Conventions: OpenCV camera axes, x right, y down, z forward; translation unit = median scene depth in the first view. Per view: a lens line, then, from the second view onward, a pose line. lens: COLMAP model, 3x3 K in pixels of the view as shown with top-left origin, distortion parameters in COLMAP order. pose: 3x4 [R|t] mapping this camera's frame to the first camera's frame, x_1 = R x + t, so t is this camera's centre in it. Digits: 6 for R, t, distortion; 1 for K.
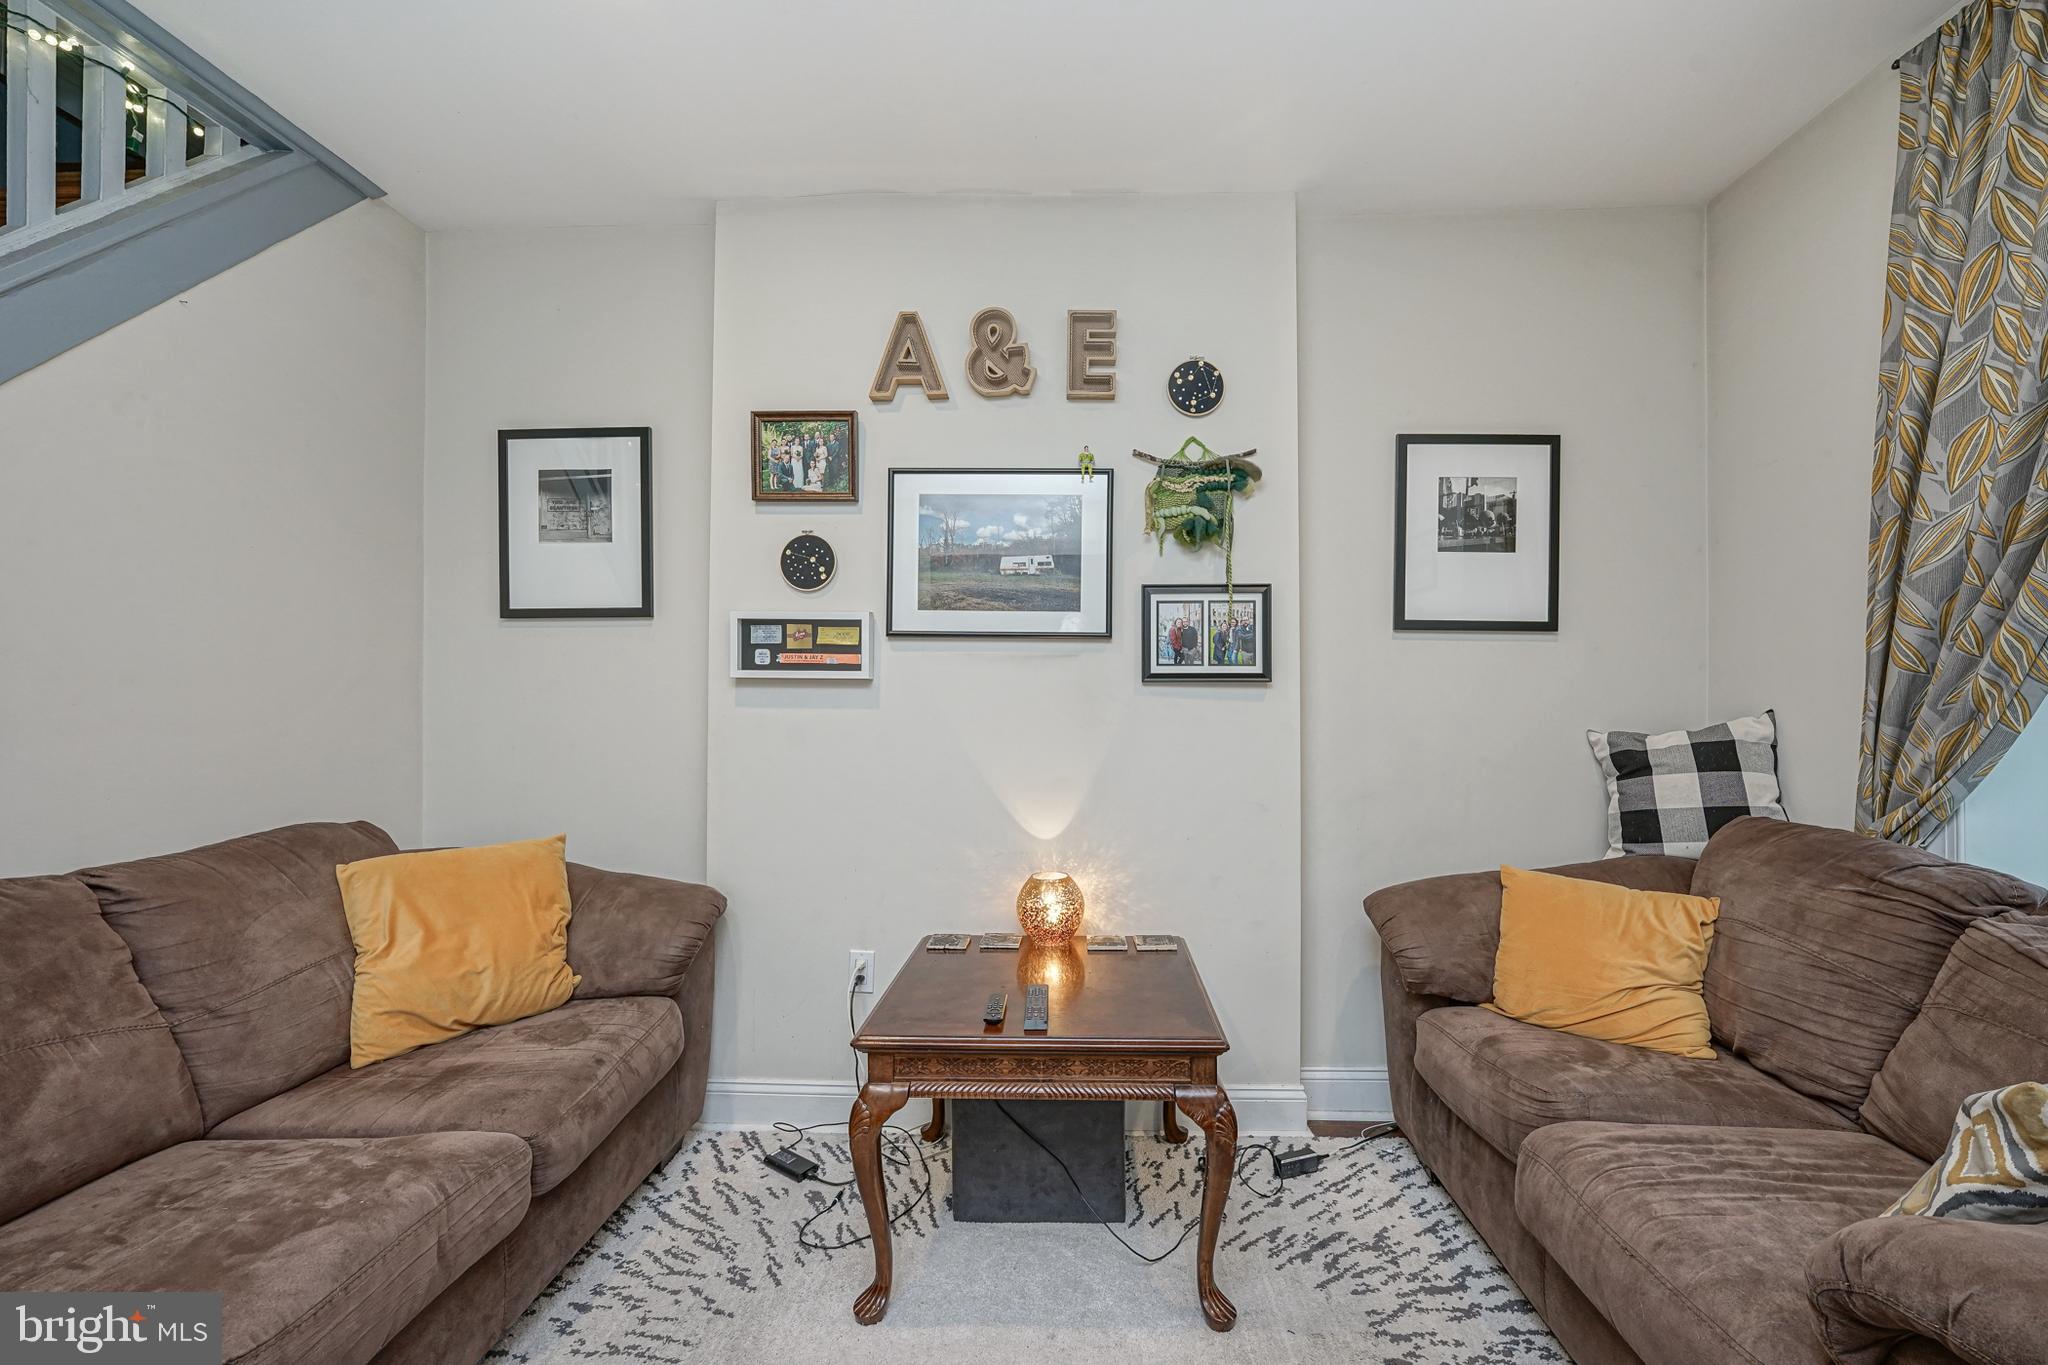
lens RADIAL K [[831.3, 0, 1050.6], [0, 831.3, 691.9], [0, 0, 1]] dist [-0.003614, 0.001096]
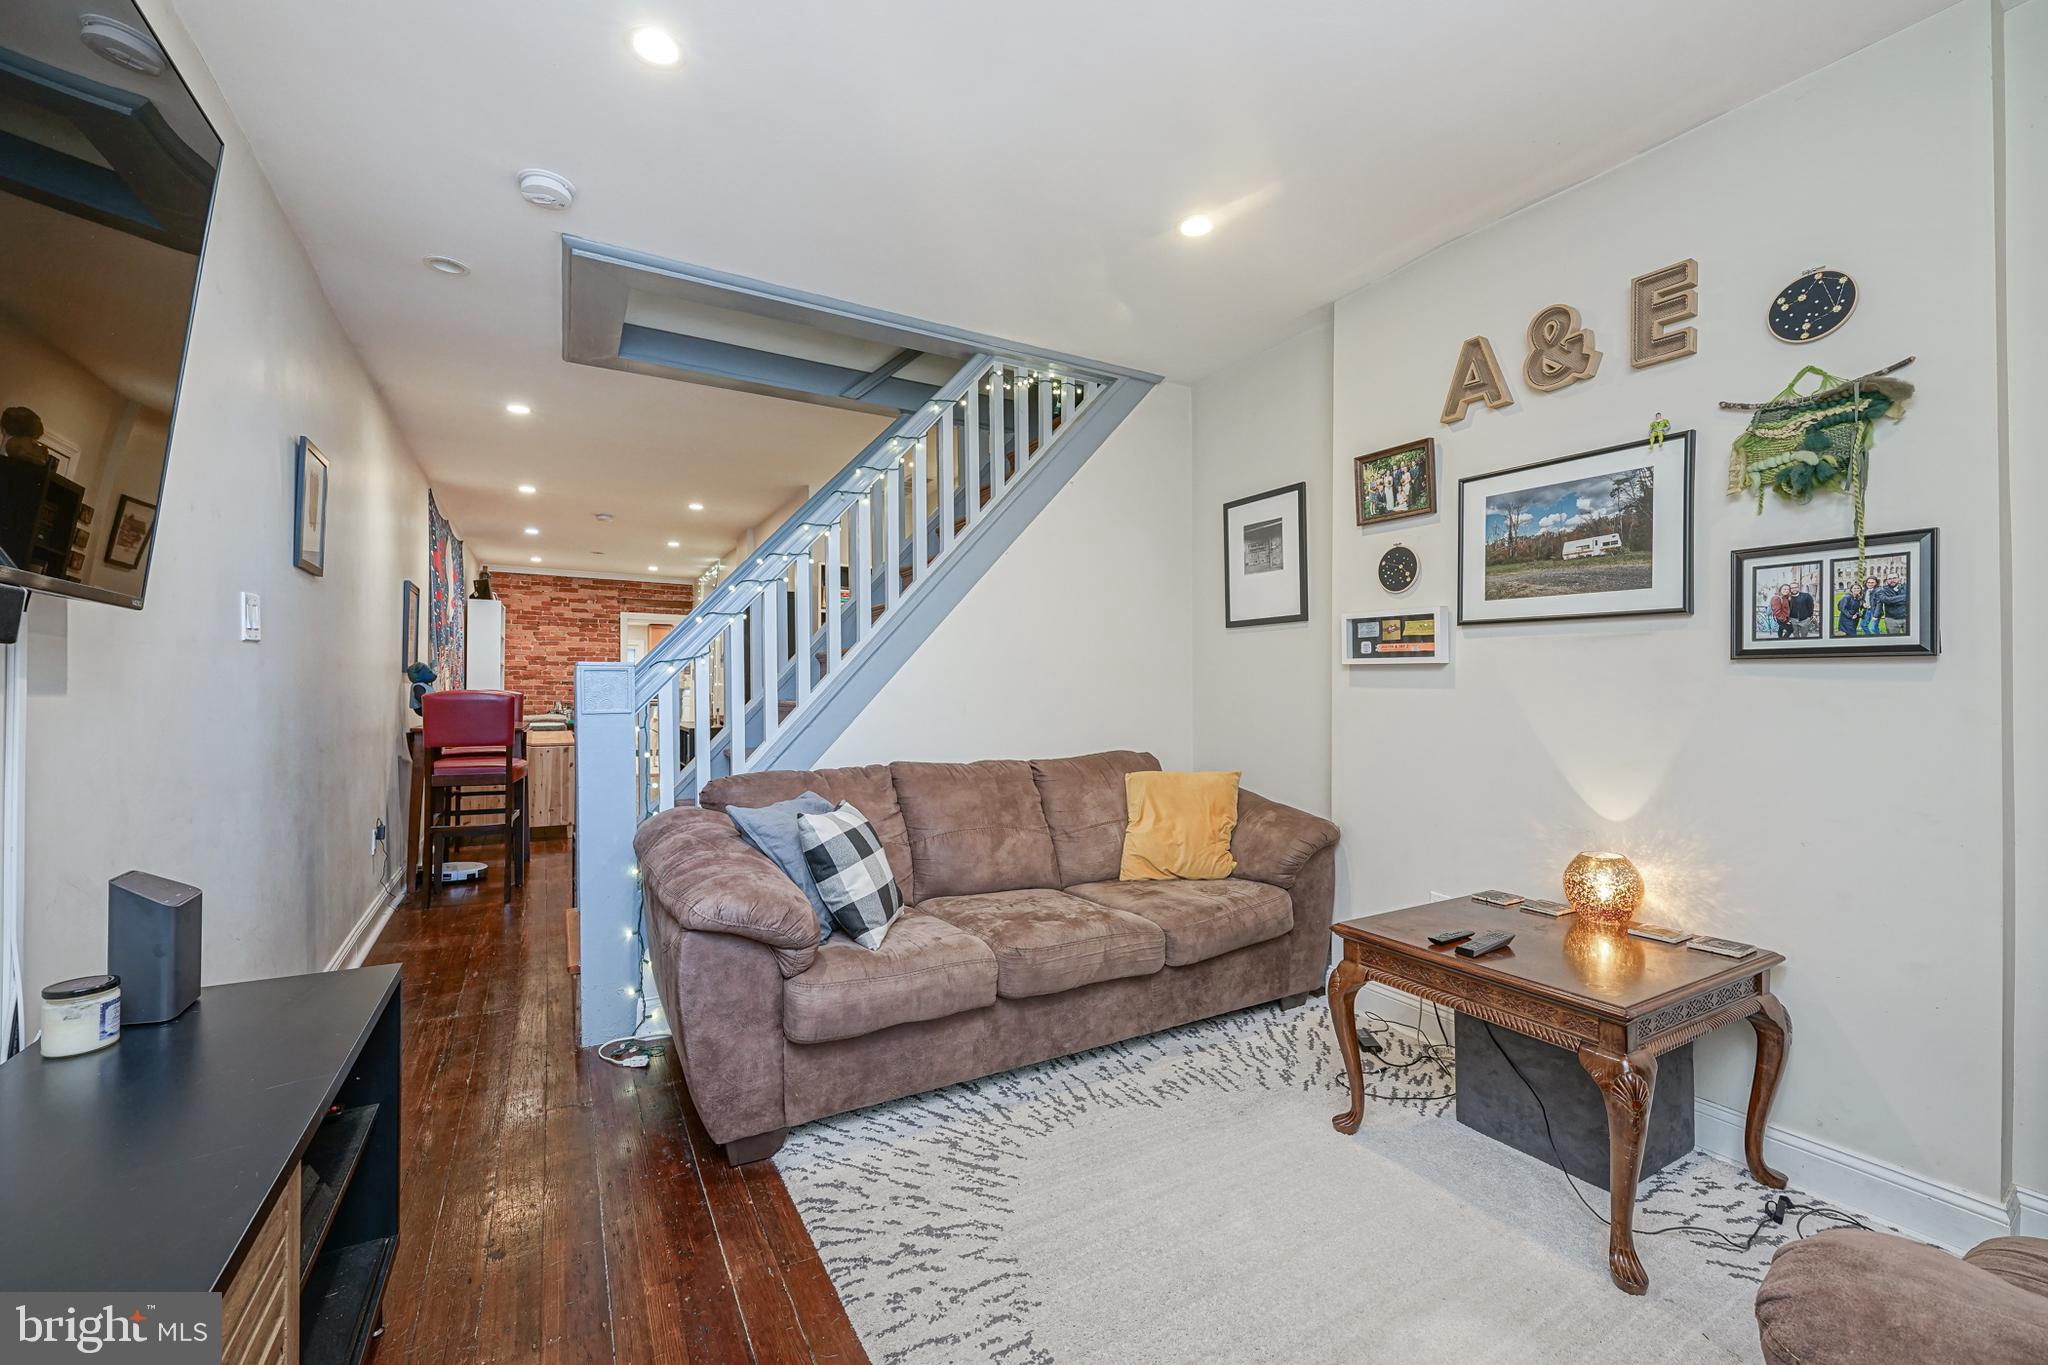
lens RADIAL K [[831.3, 0, 1030.3], [0, 831.3, 669.5], [0, 0, 1]] dist [-0.003614, 0.001096]
pose [[0.529704, -0.015723, -0.848037, 0.467715], [0.012319, 0.999865, -0.010844, -0.001120], [0.848093, -0.004703, 0.529826, -0.114414]]
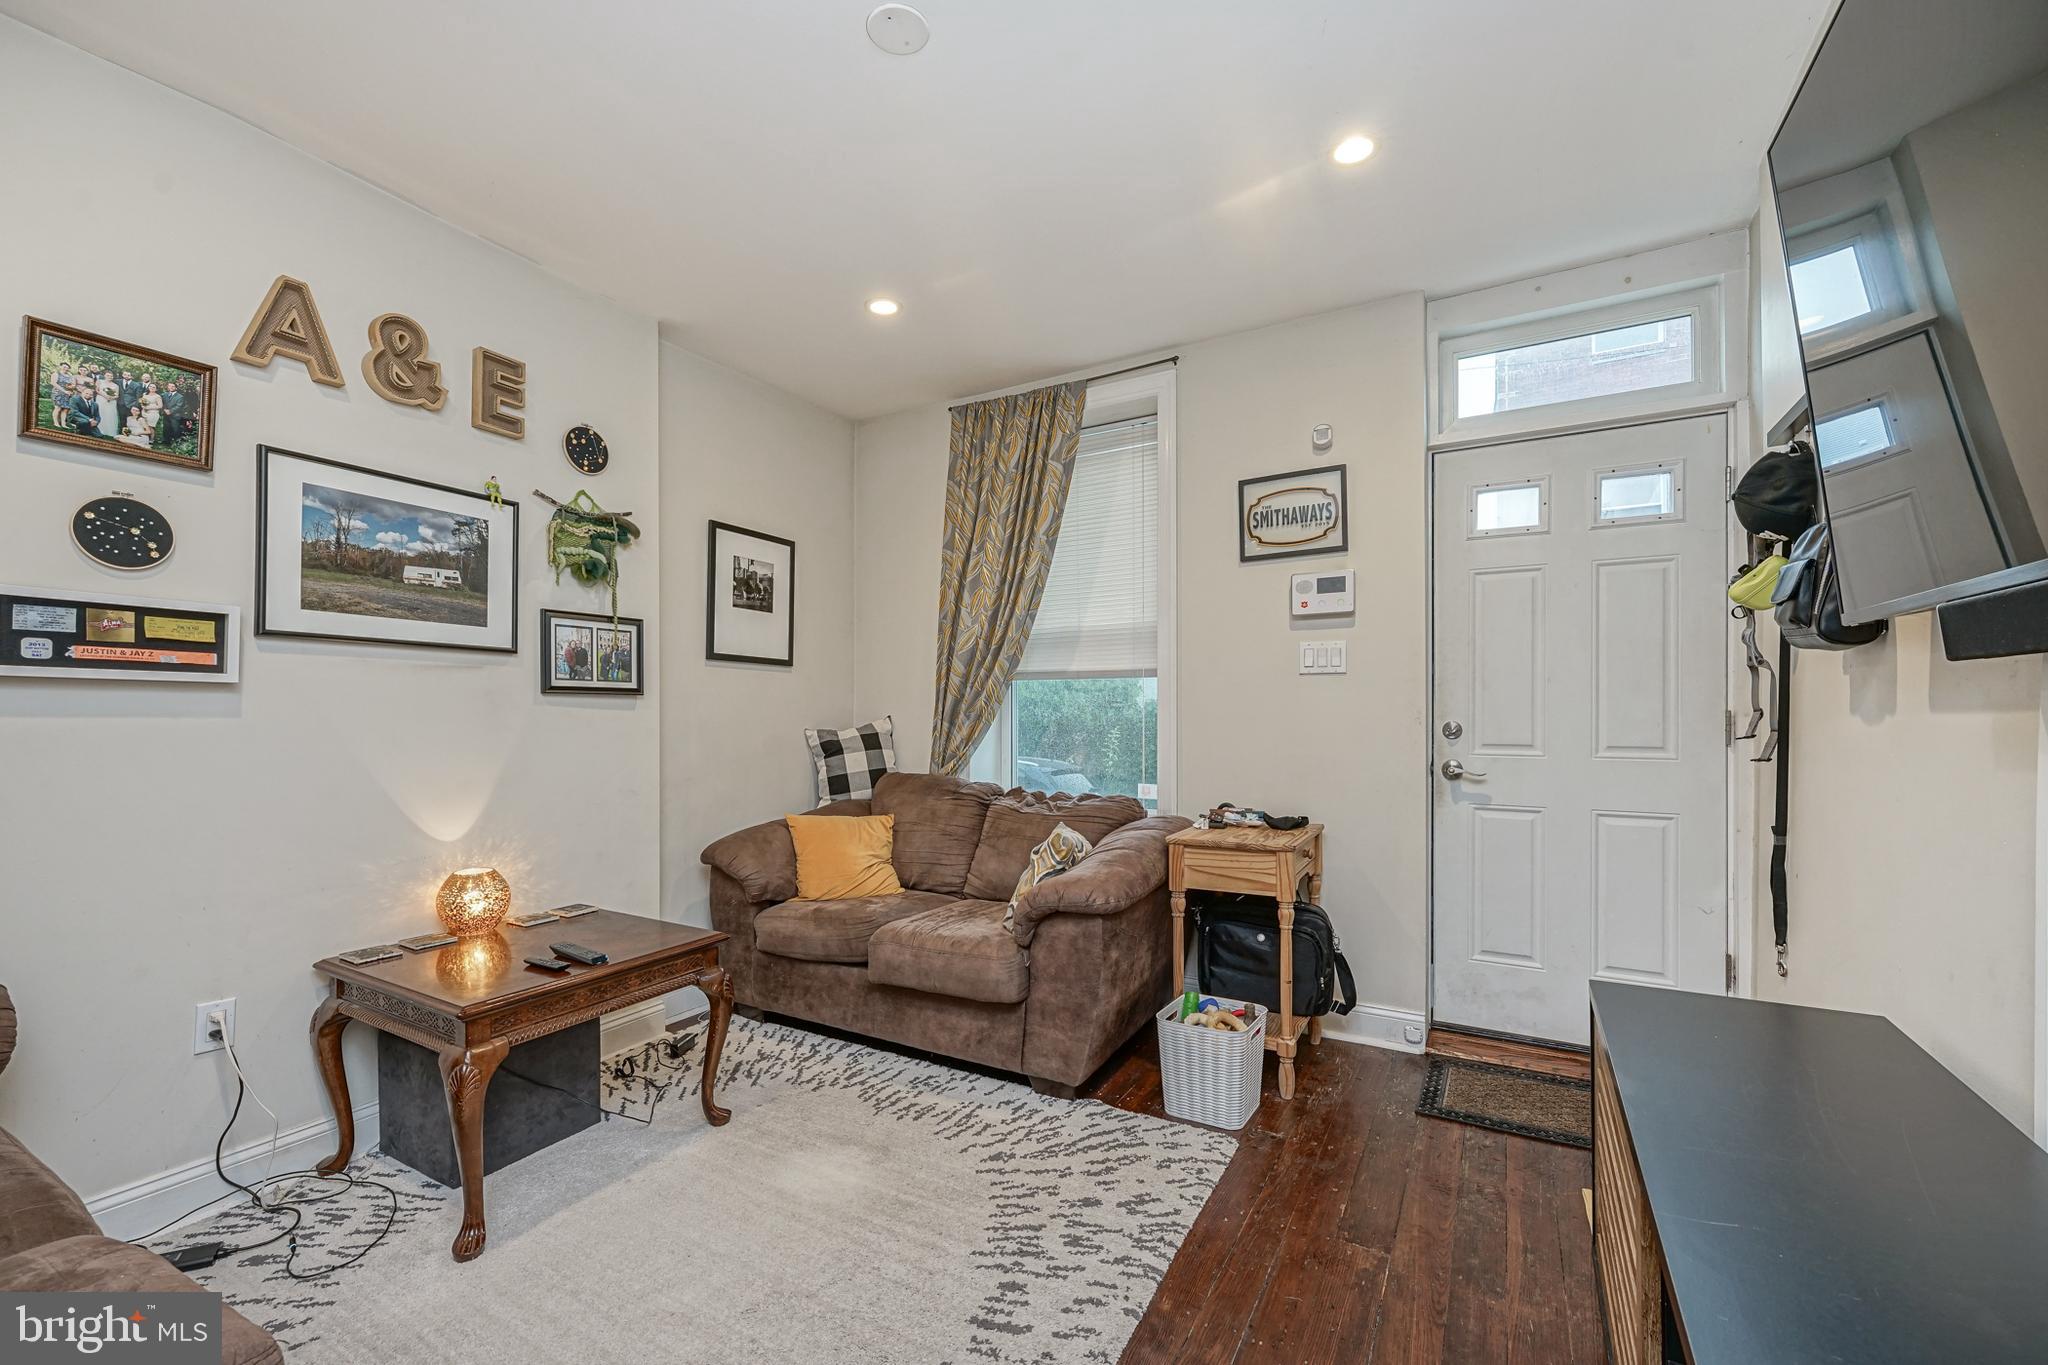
lens RADIAL K [[831.3, 0, 1020.8], [0, 831.3, 697.5], [0, 0, 1]] dist [-0.003614, 0.001096]
pose [[0.473134, 0.016484, 0.880836, -0.591577], [-0.011970, 0.999853, -0.012282, 0.000308], [-0.880909, -0.004732, 0.473262, -0.129173]]
